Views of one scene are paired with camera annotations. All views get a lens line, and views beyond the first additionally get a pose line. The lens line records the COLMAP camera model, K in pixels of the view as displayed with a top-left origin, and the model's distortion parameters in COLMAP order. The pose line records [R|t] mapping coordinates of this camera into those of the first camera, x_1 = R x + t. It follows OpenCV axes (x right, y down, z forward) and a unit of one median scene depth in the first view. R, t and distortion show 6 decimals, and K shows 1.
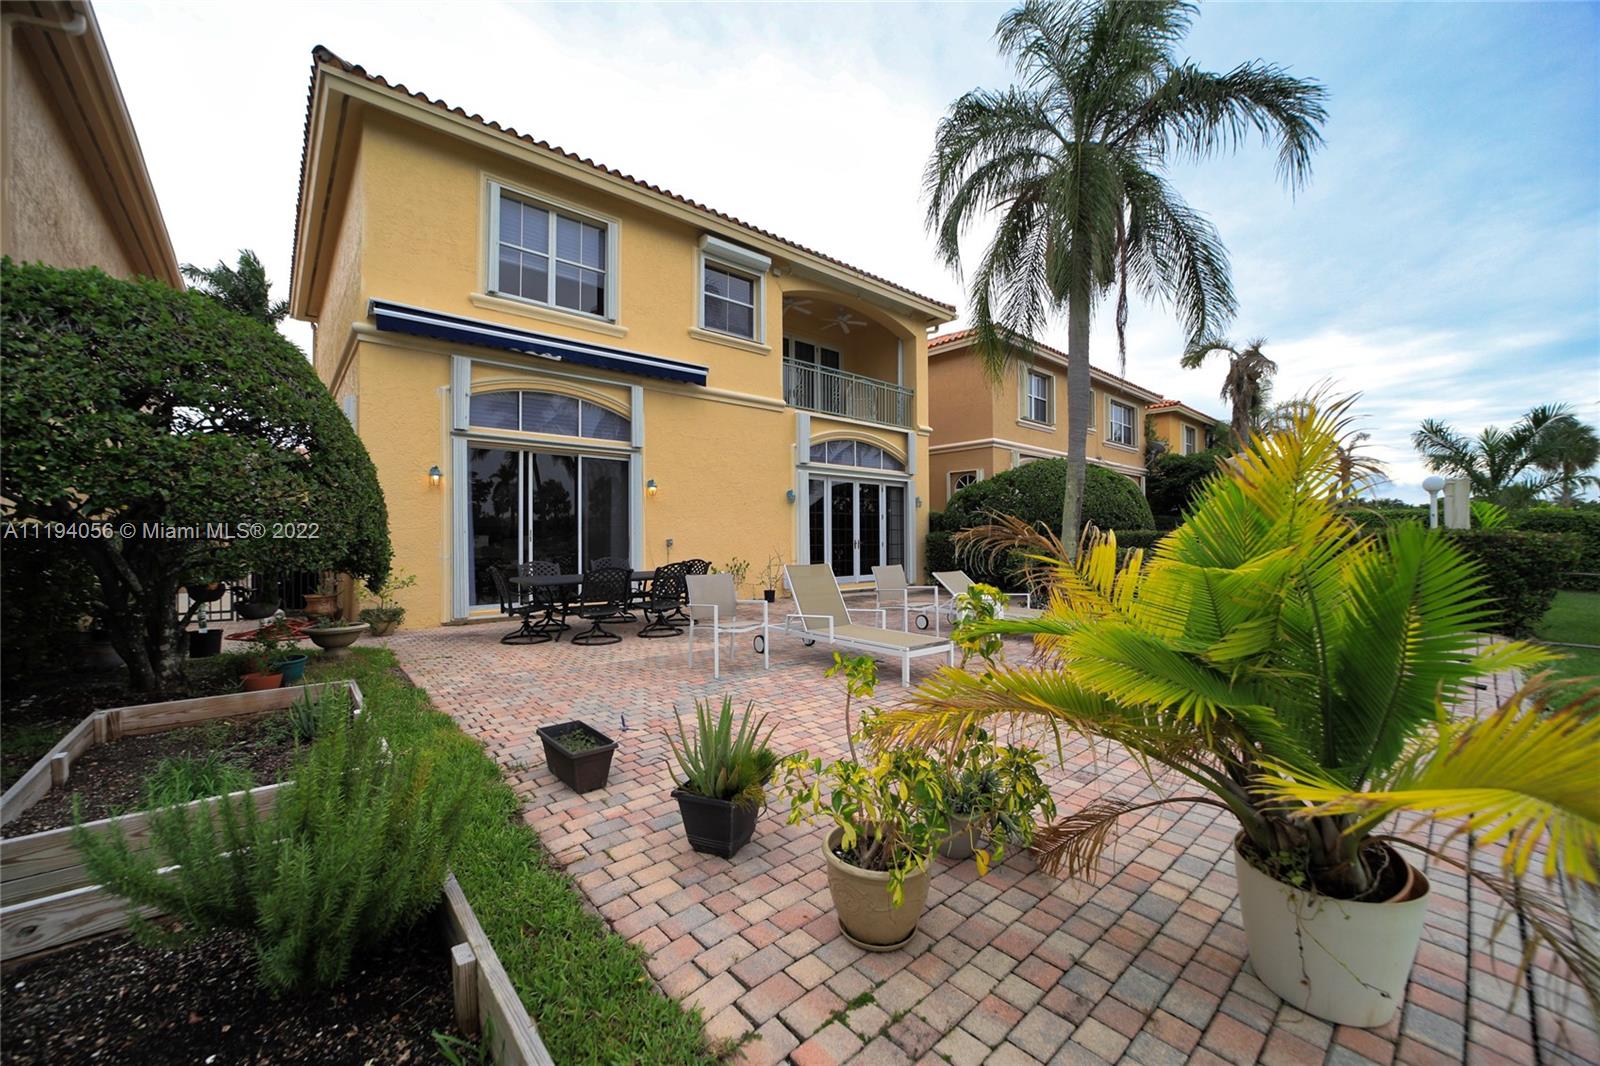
lens RADIAL K [[611.5, 0, 798.0], [0, 611.5, 540.4], [0, 0, 1]] dist [-0.009736, 0.000405]
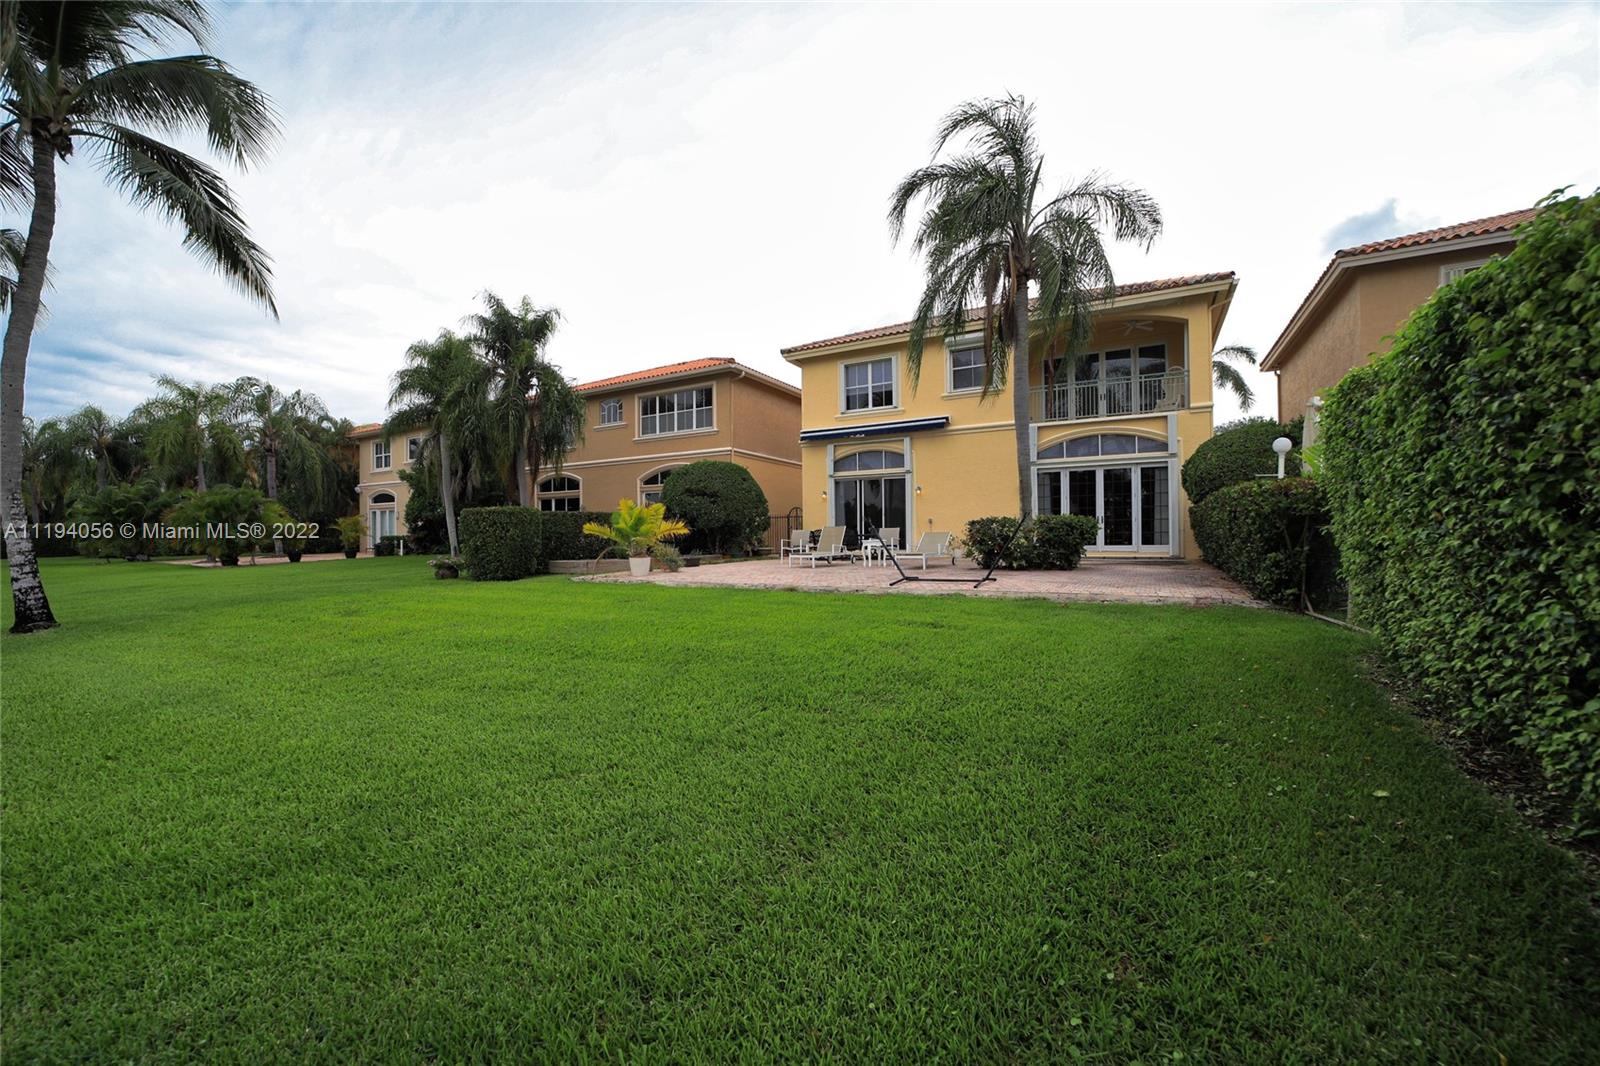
lens RADIAL K [[625.6, 0, 793.5], [0, 625.6, 540.4], [0, 0, 1]] dist [-0.036721, 0.007485]
pose [[0.338238, 0.005774, -0.941043, 1.311907], [0.008242, 0.999925, 0.009097, 0.038025], [0.941025, -0.010833, 0.338165, 0.024409]]
